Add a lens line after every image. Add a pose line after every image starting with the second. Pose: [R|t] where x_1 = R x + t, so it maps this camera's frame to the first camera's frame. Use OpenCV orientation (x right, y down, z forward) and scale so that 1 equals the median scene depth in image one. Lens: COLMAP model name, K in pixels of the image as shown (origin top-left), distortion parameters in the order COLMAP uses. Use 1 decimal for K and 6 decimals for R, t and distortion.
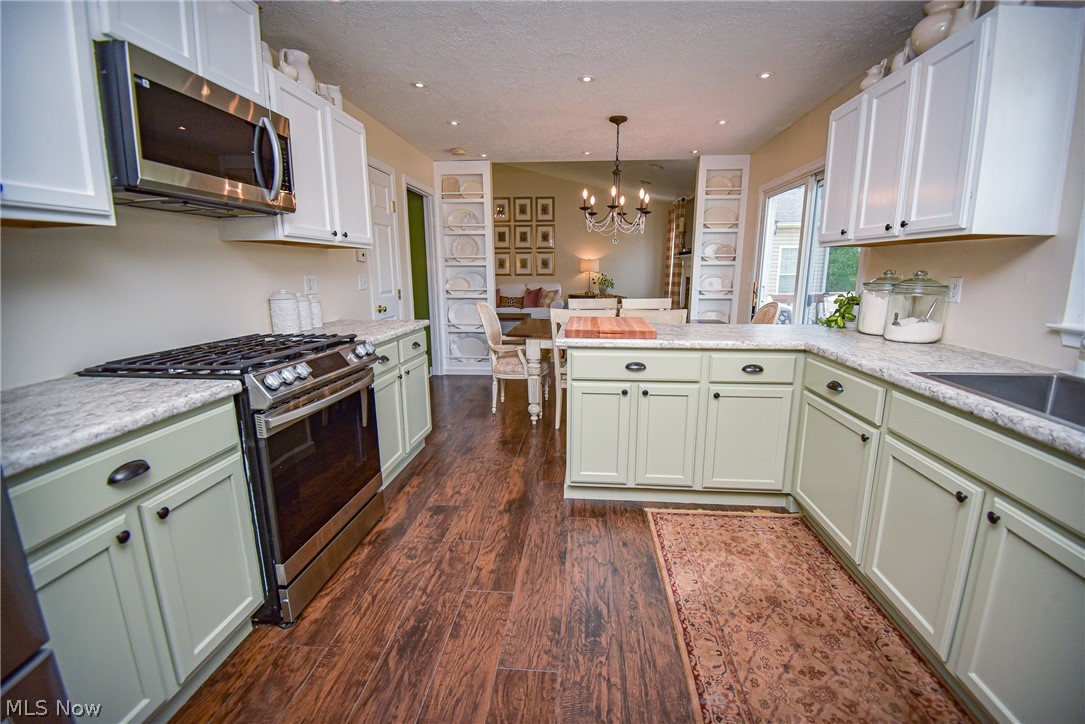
lens RADIAL K [[443.4, 0, 549.8], [0, 443.4, 363.5], [0, 0, 1]] dist [-0.025361, -0.004136]
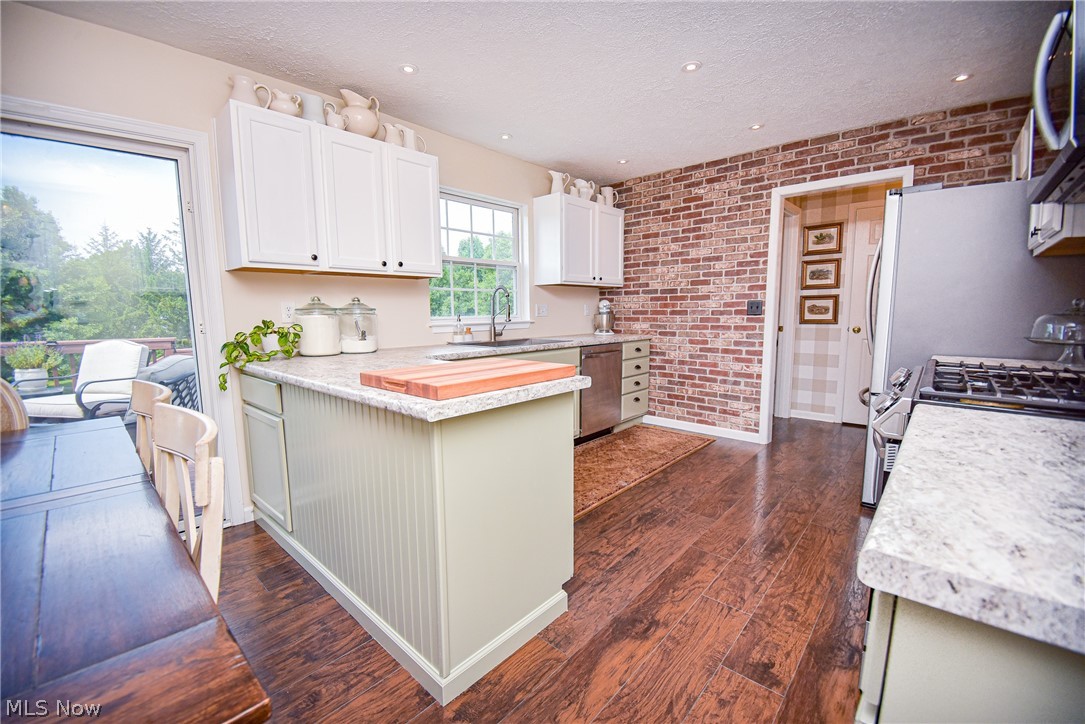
lens RADIAL K [[443.4, 0, 541.1], [0, 443.4, 372.5], [0, 0, 1]] dist [-0.025361, -0.004136]
pose [[-0.791729, -0.072833, 0.606515, -0.424278], [0.139660, 0.944989, 0.295787, -0.335568], [-0.594693, 0.318889, -0.738004, 1.831118]]
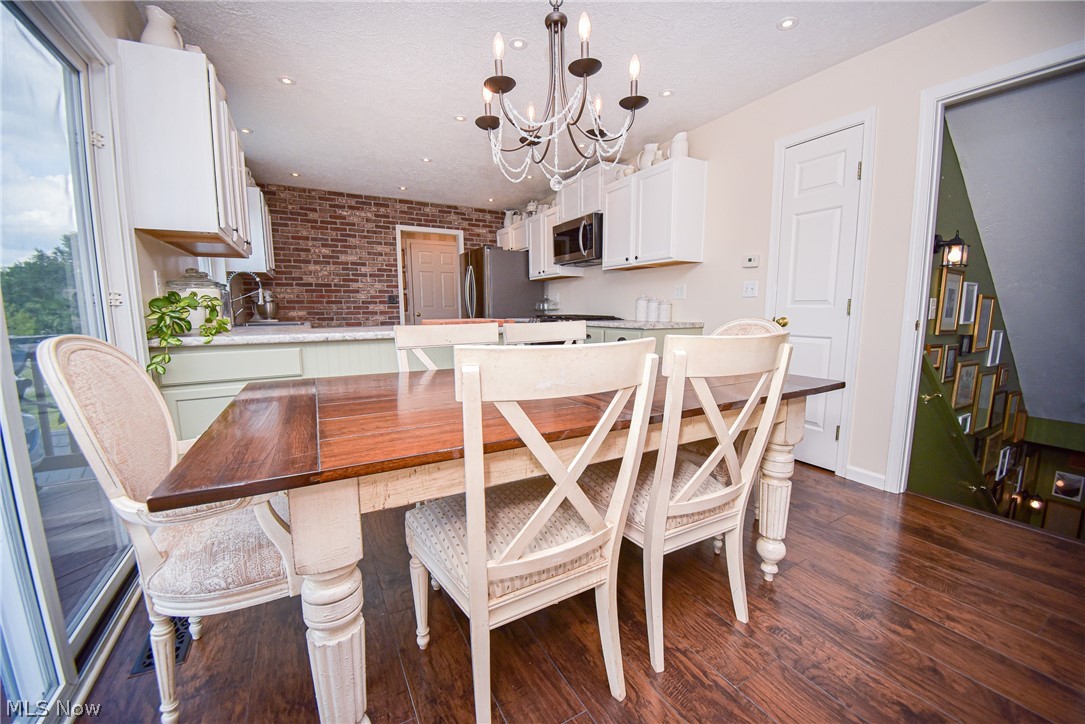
lens RADIAL K [[422.6, 0, 545.7], [0, 422.6, 360.1], [0, 0, 1]] dist [0.001652, -0.000061]
pose [[-0.823083, 0.076151, -0.562792, 0.799951], [-0.109355, 0.951174, 0.288634, -0.448853], [0.557293, 0.299114, -0.774568, 2.665311]]
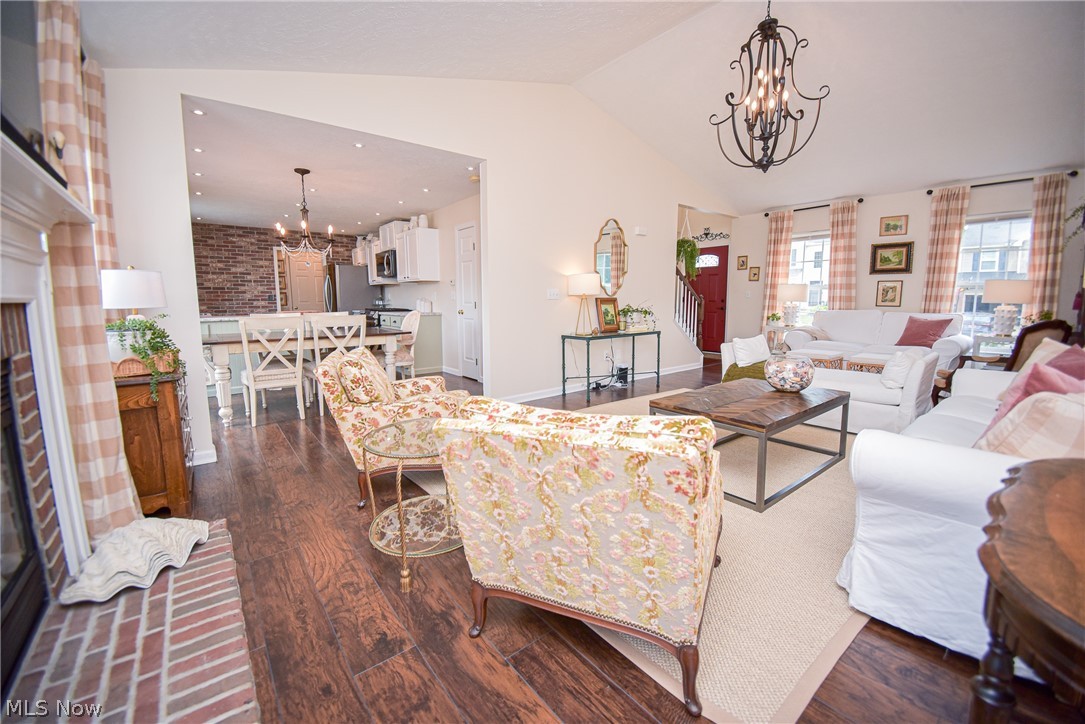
lens RADIAL K [[443.6, 0, 541.1], [0, 443.6, 348.1], [0, 0, 1]] dist [0.001538, -0.000834]
pose [[-0.729904, 0.079613, -0.678898, 1.068791], [-0.136105, 0.956379, 0.258484, -0.905743], [0.669863, 0.281070, -0.687229, 4.615402]]
